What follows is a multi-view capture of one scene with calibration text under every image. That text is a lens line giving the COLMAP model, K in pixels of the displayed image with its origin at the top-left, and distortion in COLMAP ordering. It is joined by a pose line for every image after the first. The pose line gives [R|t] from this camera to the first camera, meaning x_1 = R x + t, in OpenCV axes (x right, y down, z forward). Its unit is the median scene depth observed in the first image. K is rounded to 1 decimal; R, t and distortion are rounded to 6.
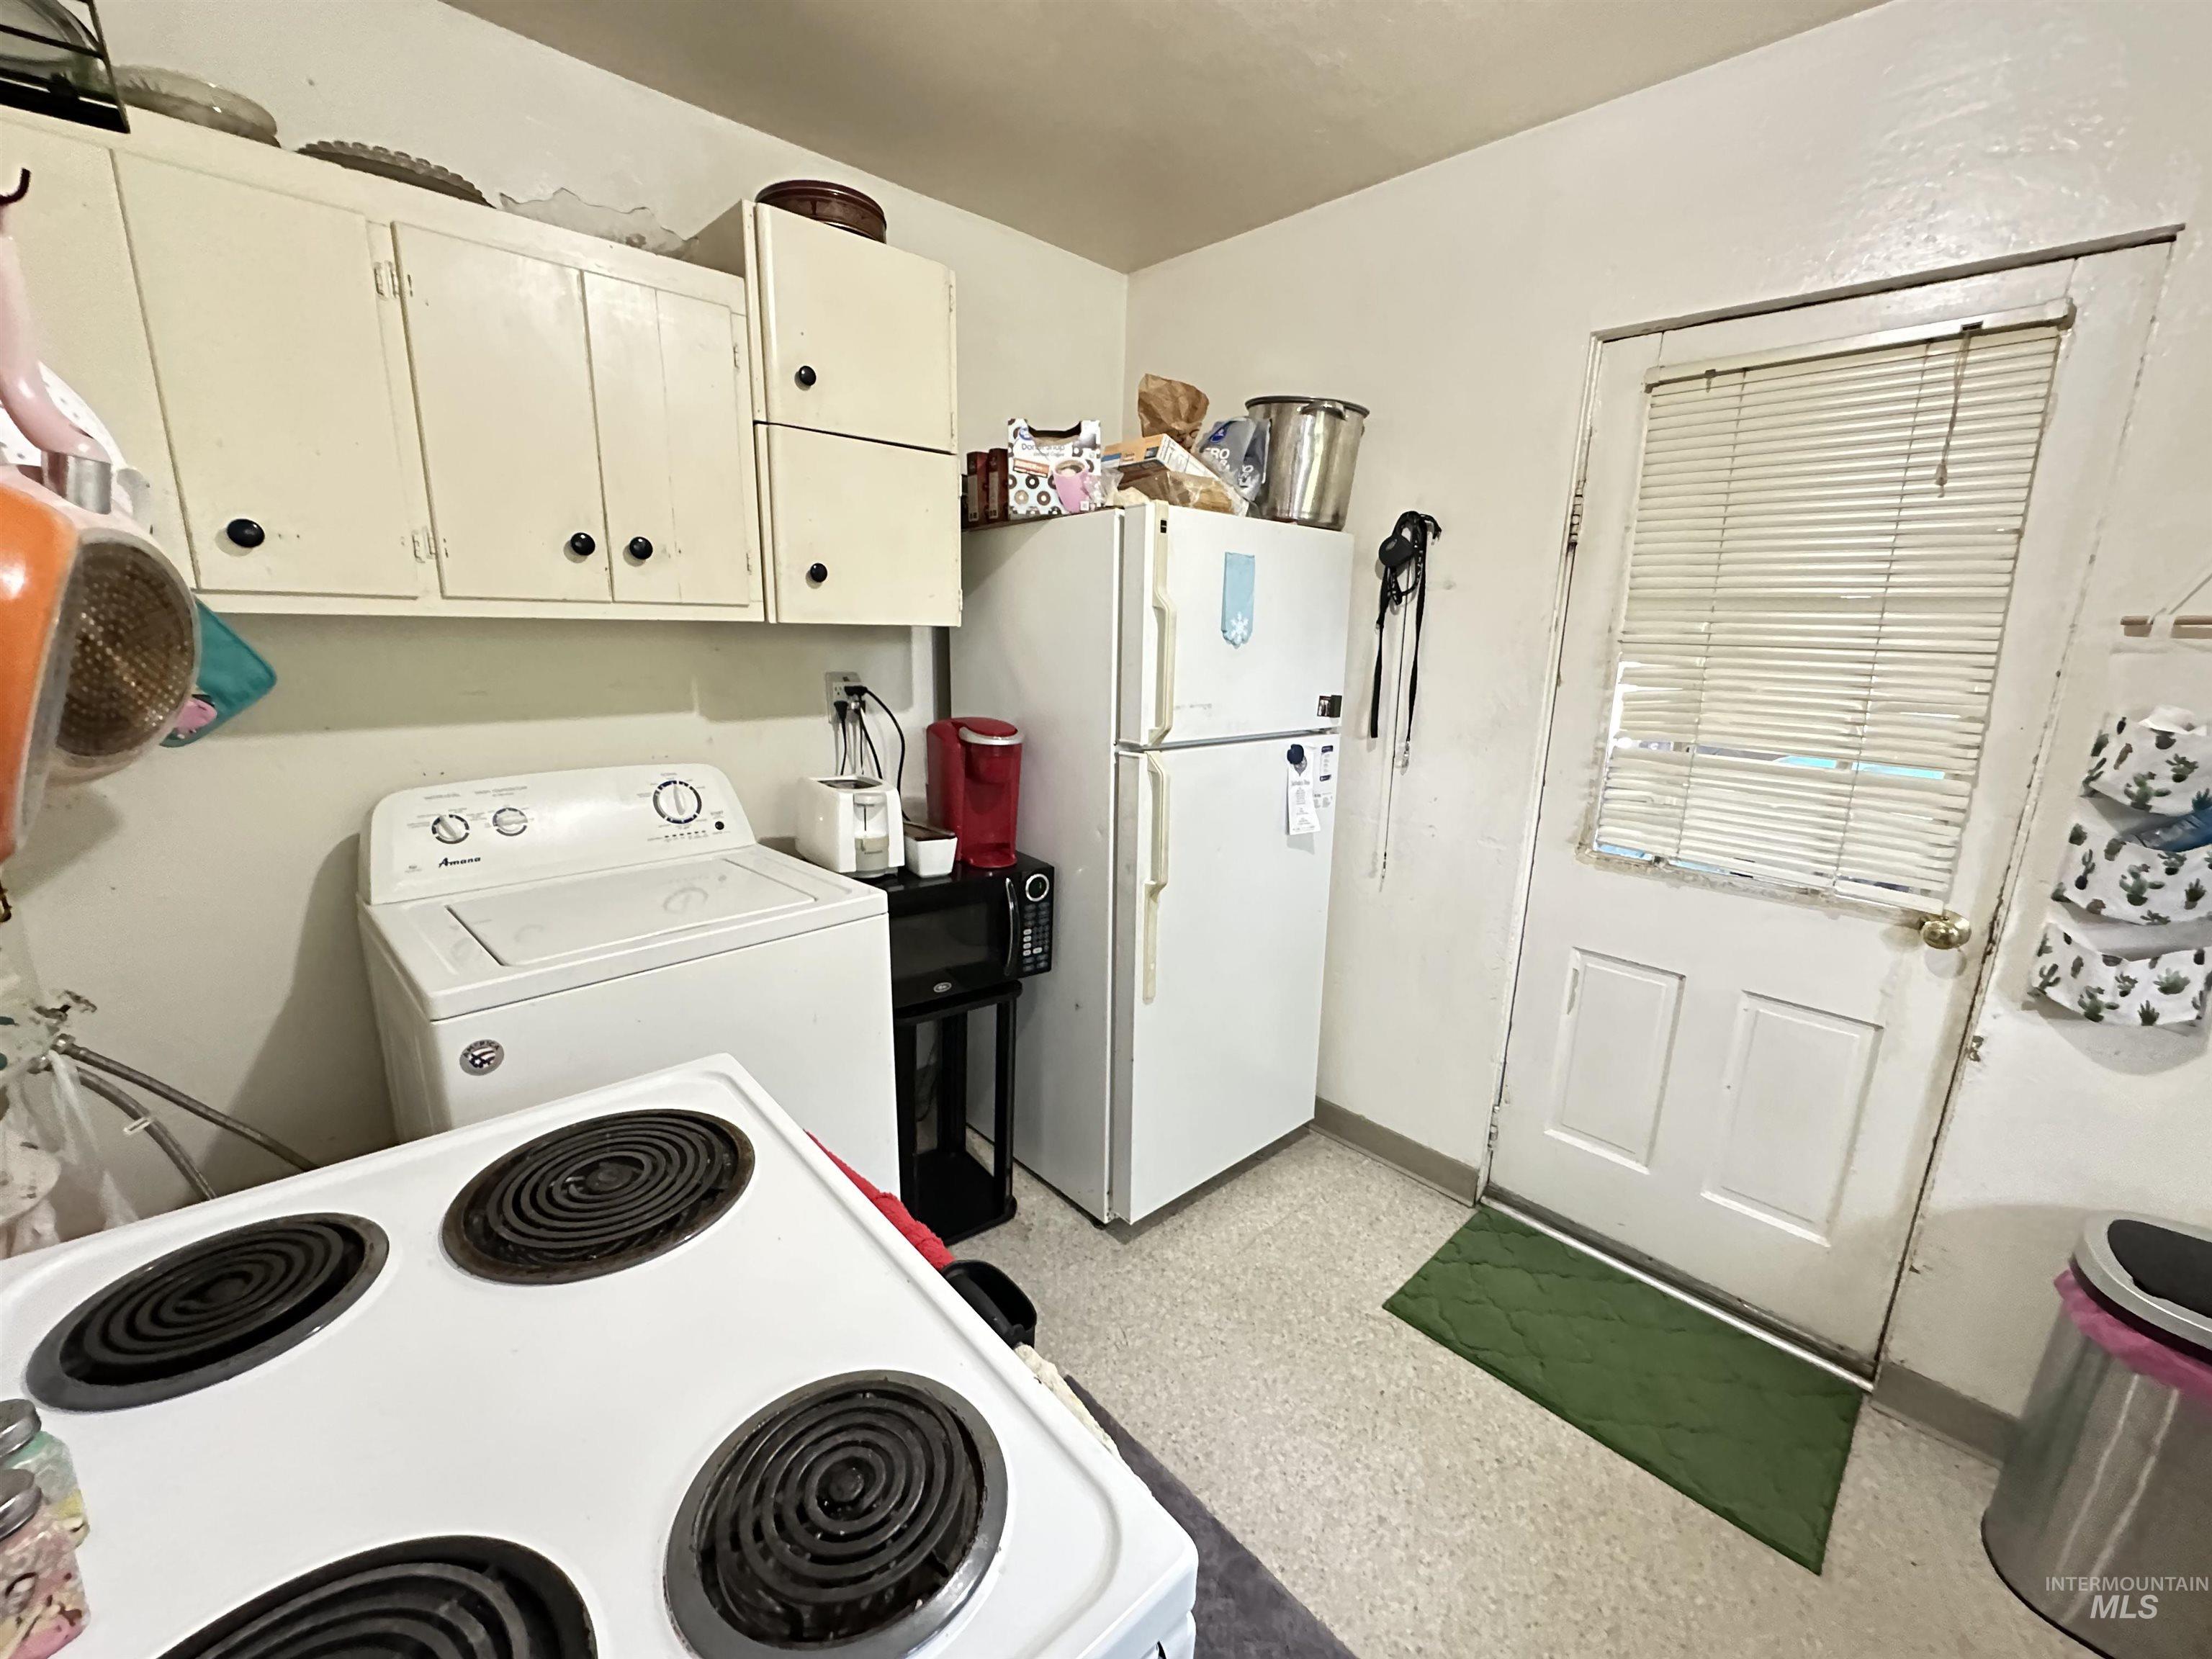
lens RADIAL K [[888.2, 0, 1106.0], [0, 888.2, 829.5], [0, 0, 1]] dist [-0.002092, 0.000515]
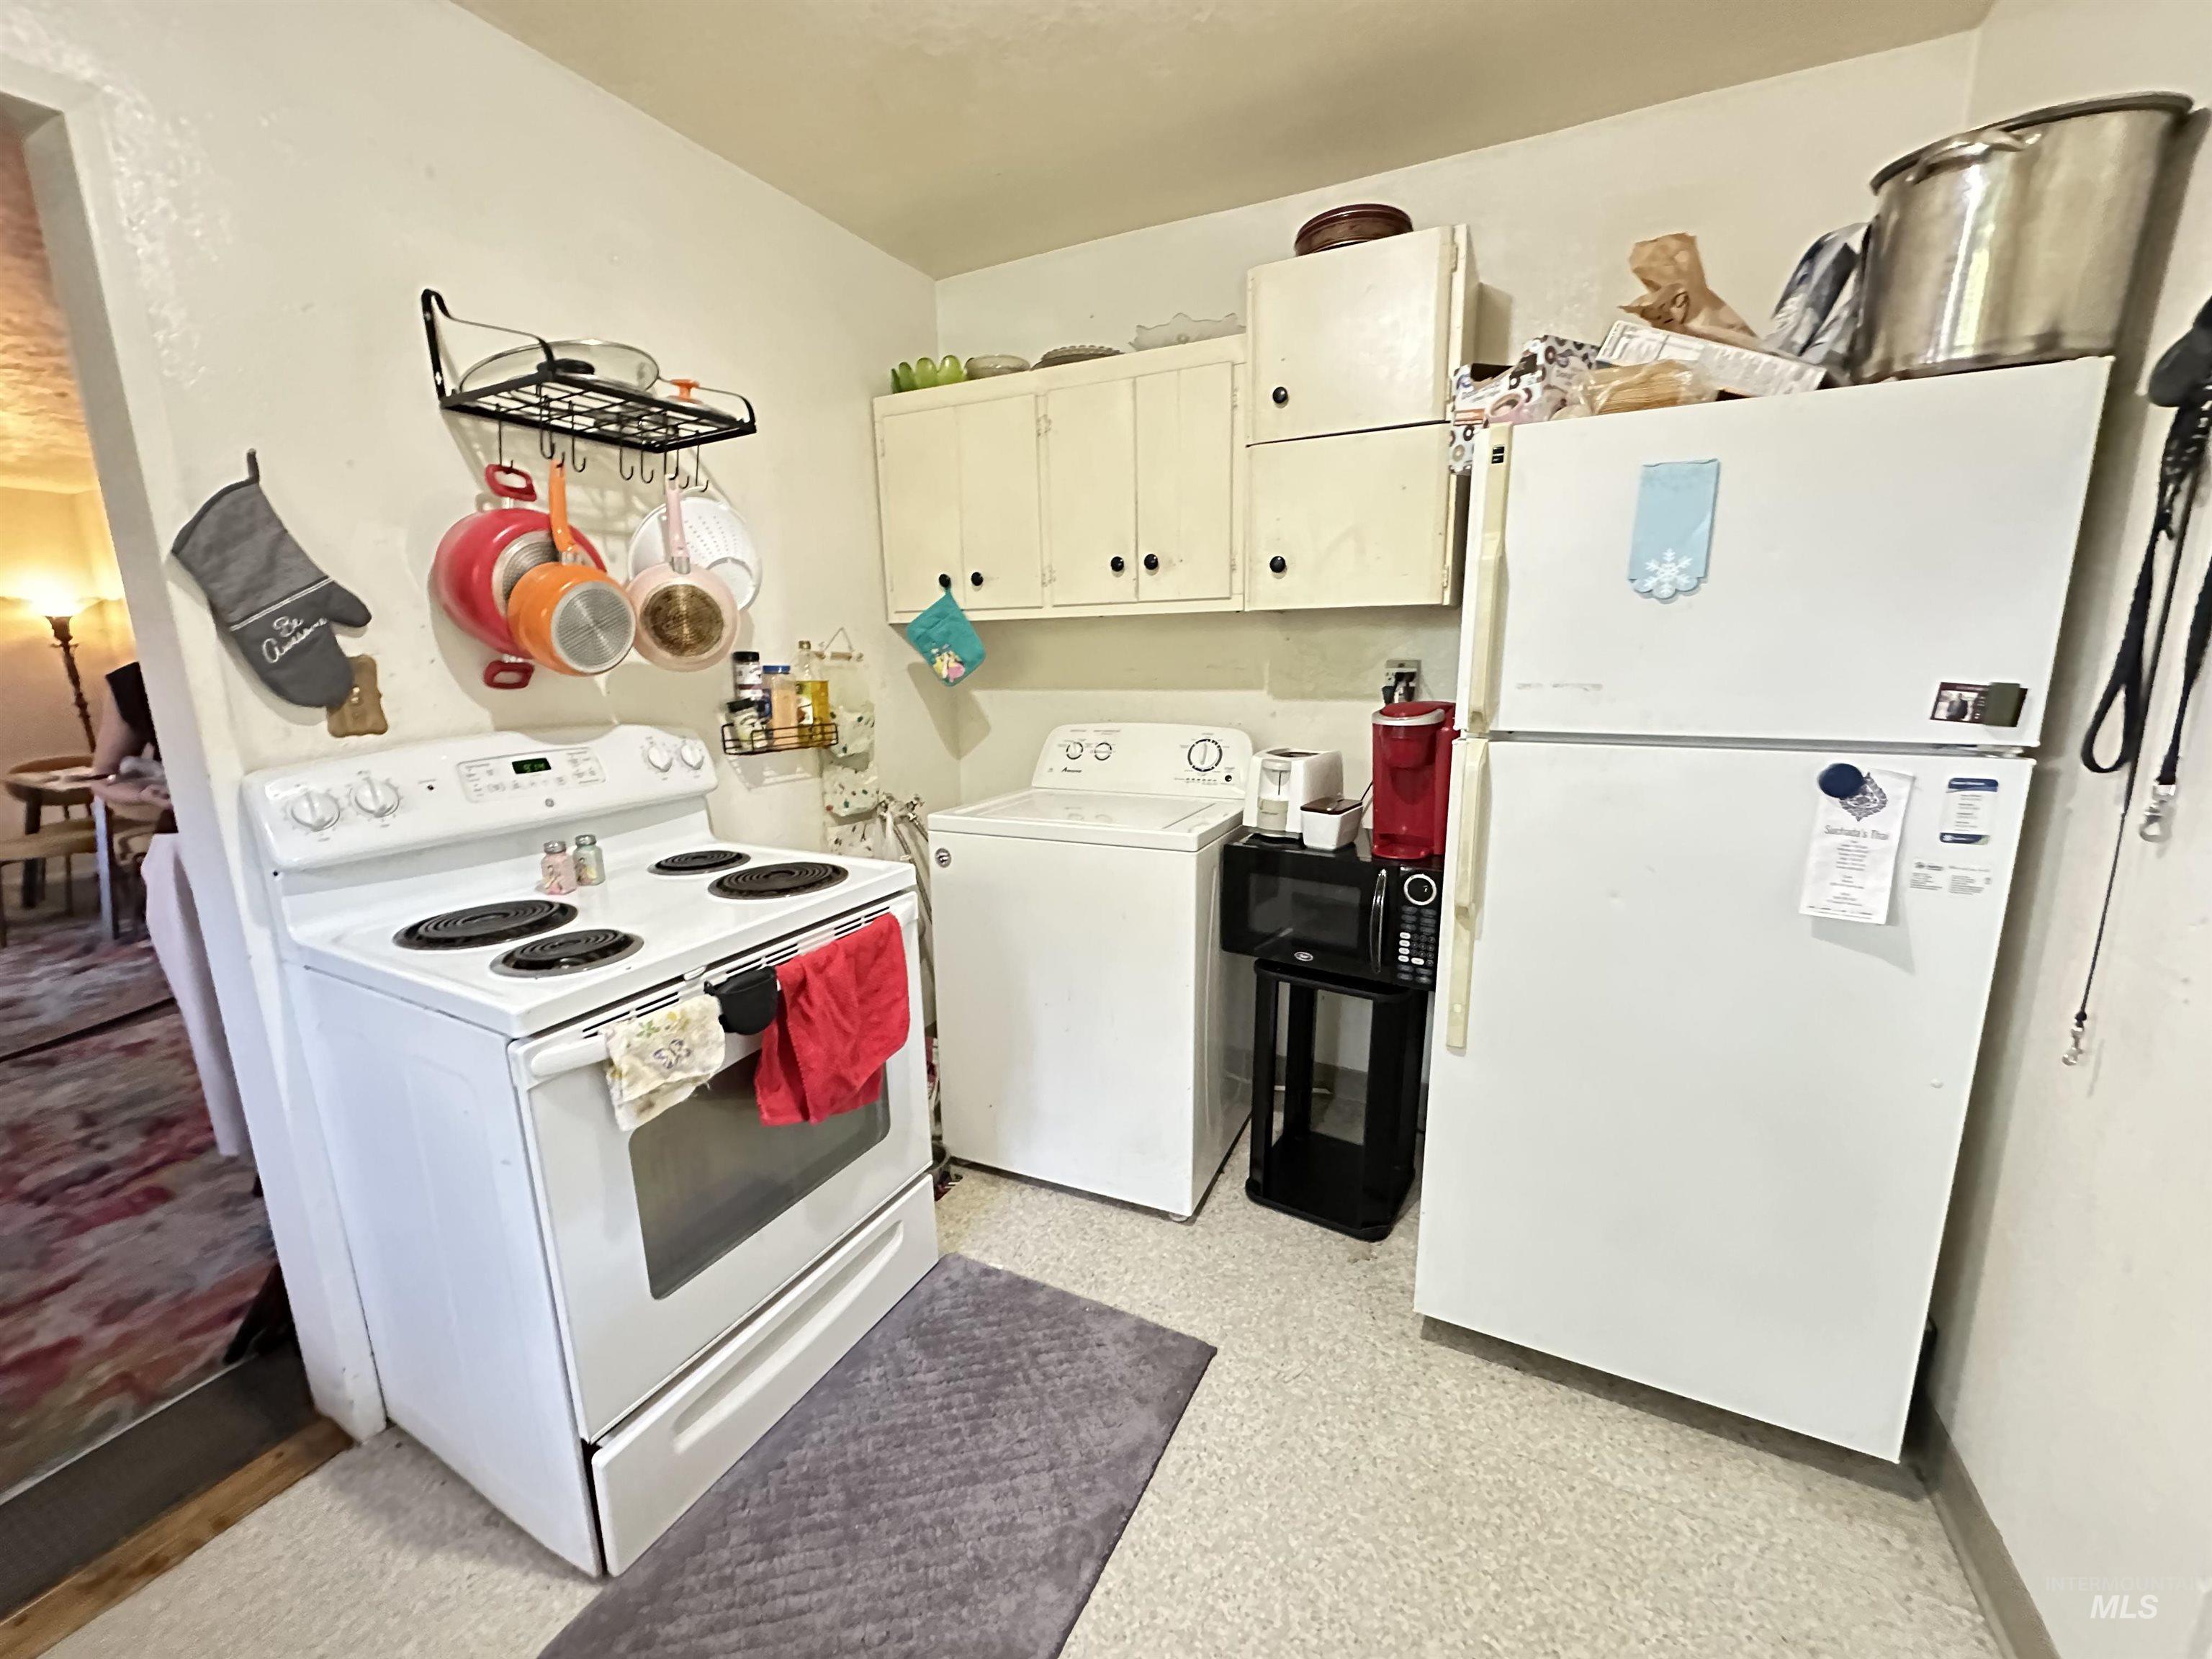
lens RADIAL K [[891.5, 0, 1096.4], [0, 891.5, 828.5], [0, 0, 1]] dist [-0.001416, 0.000167]
pose [[0.339483, 0.156051, -0.927577, 0.660117], [-0.190124, 0.977171, 0.094812, -0.018627], [0.921197, 0.144168, 0.361402, 0.383166]]
